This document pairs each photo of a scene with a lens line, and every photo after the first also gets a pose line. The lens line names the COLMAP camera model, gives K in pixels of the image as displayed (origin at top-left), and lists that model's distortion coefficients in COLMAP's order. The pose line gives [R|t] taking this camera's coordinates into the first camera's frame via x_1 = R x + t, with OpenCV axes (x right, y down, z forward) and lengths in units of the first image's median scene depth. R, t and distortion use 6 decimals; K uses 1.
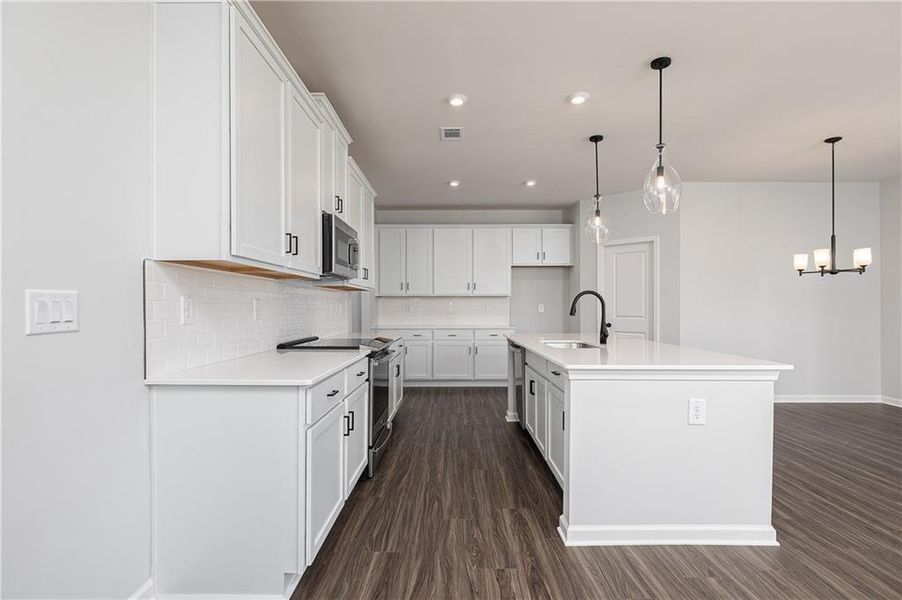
lens RADIAL K [[439.7, 0, 450.3], [0, 439.7, 303.9], [0, 0, 1]] dist [-0.009309, -0.000159]
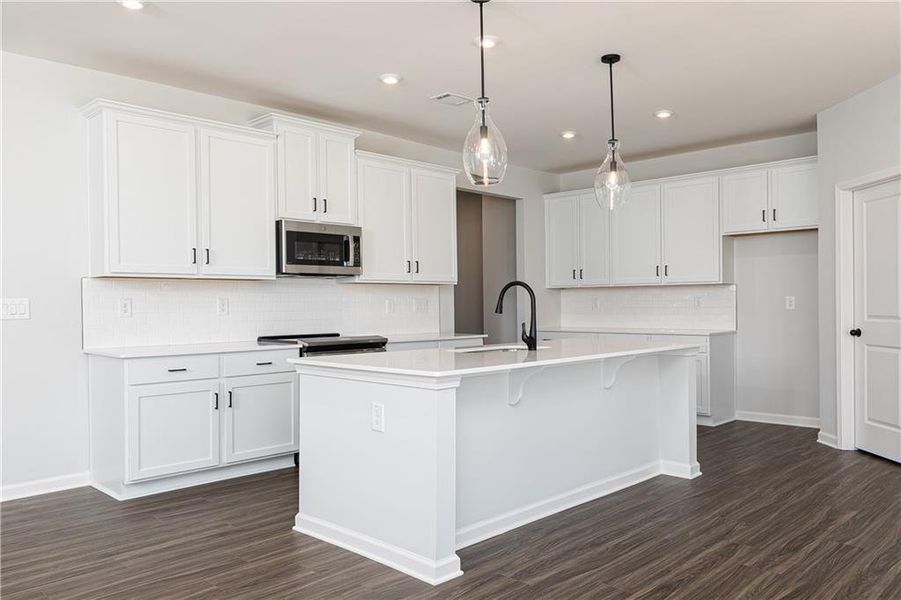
lens RADIAL K [[686.7, 0, 447.8], [0, 686.7, 303.4], [0, 0, 1]] dist [0.001871, 0.000556]
pose [[0.724460, -0.005072, -0.689298, 1.126684], [0.012270, 0.999909, 0.005538, 0.000513], [0.689207, -0.012469, 0.724457, 0.039323]]
